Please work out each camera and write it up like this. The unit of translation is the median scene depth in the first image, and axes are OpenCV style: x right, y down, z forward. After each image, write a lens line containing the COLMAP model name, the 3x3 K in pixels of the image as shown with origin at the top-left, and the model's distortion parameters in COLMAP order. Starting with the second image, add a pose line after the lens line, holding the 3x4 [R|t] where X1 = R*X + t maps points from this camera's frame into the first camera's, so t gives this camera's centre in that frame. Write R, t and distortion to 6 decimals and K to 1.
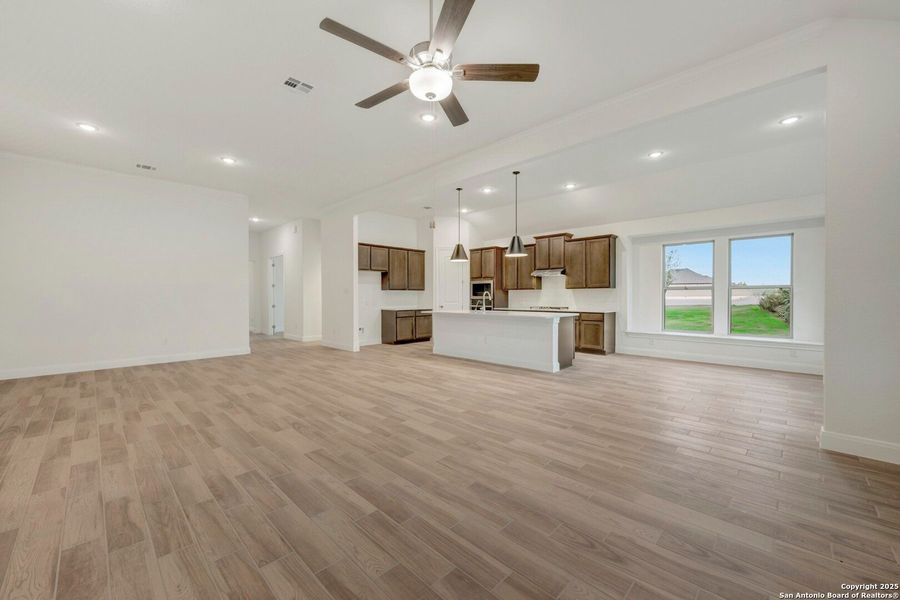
lens RADIAL K [[356.3, 0, 452.0], [0, 356.3, 296.1], [0, 0, 1]] dist [-0.000840, -0.000080]
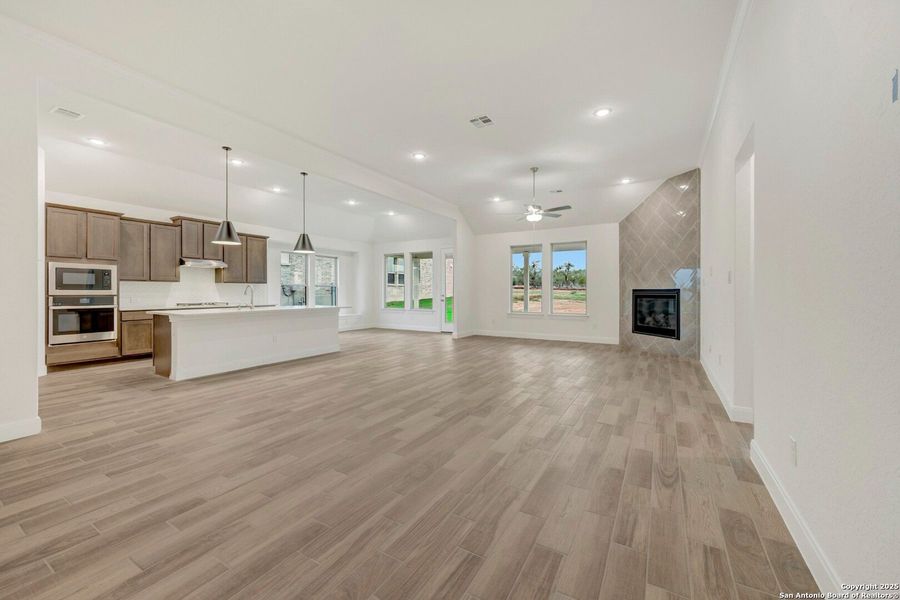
lens RADIAL K [[356.3, 0, 452.0], [0, 356.3, 296.1], [0, 0, 1]] dist [-0.000840, -0.000080]
pose [[-0.238817, -0.011842, 0.970992, -0.759992], [-0.001529, 0.999929, 0.011819, 0.002558], [-0.971063, 0.001338, -0.238818, 0.662497]]
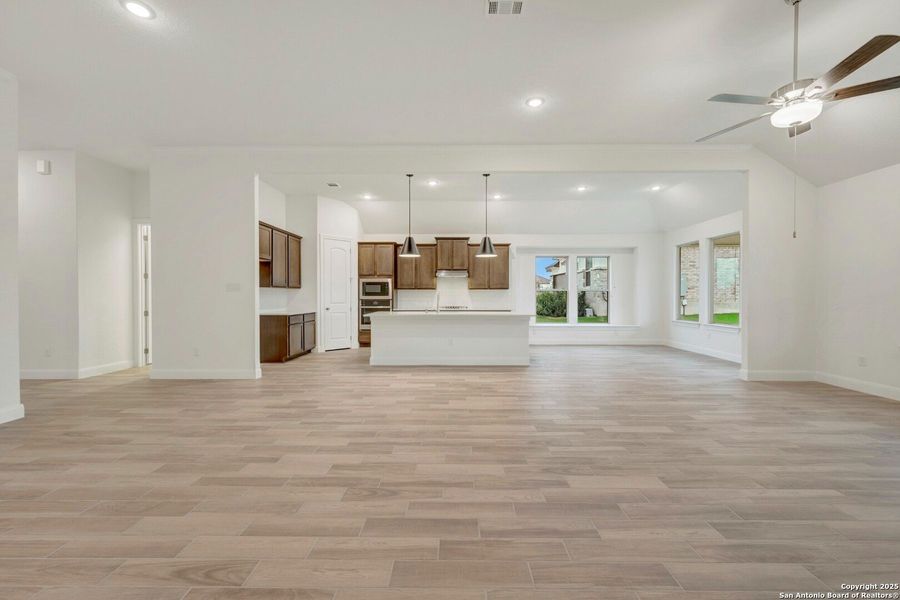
lens RADIAL K [[355.8, 0, 453.7], [0, 355.8, 298.0], [0, 0, 1]] dist [0.000883, 0.000259]
pose [[0.722093, -0.001428, 0.691795, -0.471505], [-0.002045, 0.999989, 0.004198, 0.001214], [-0.691793, -0.004446, 0.722082, 0.265243]]
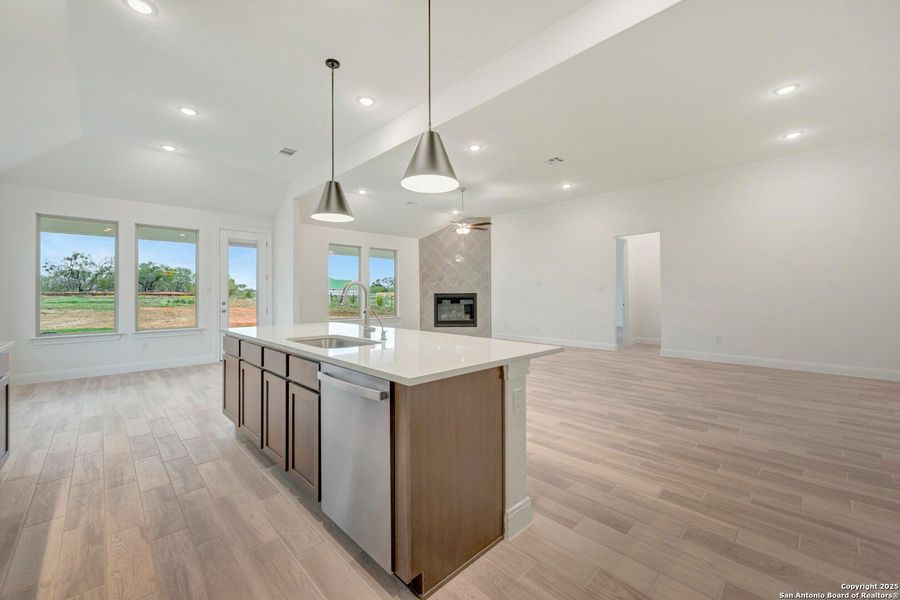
lens RADIAL K [[358.2, 0, 448.6], [0, 358.2, 291.6], [0, 0, 1]] dist [-0.000452, 0.000028]
pose [[-0.999612, 0.008220, 0.026600, -0.002412], [0.007973, 0.999924, -0.009357, 0.000798], [-0.026675, -0.009141, -0.999602, 1.225144]]
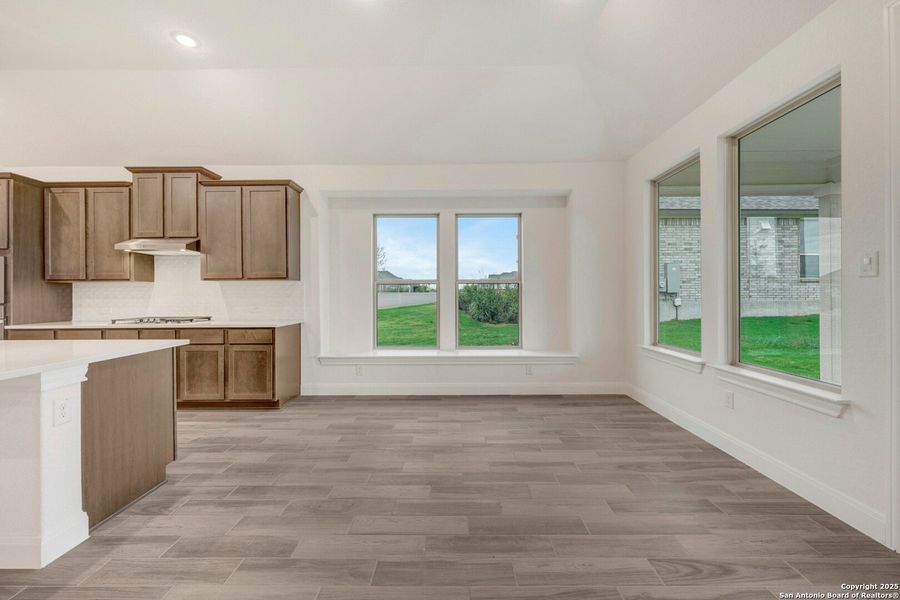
lens RADIAL K [[356.3, 0, 452.0], [0, 356.3, 296.1], [0, 0, 1]] dist [-0.000840, -0.000080]
pose [[0.720068, -0.004955, 0.693886, 0.234971], [0.003303, 0.999988, 0.003714, 0.000706], [-0.693896, -0.000382, 0.720075, 0.416529]]
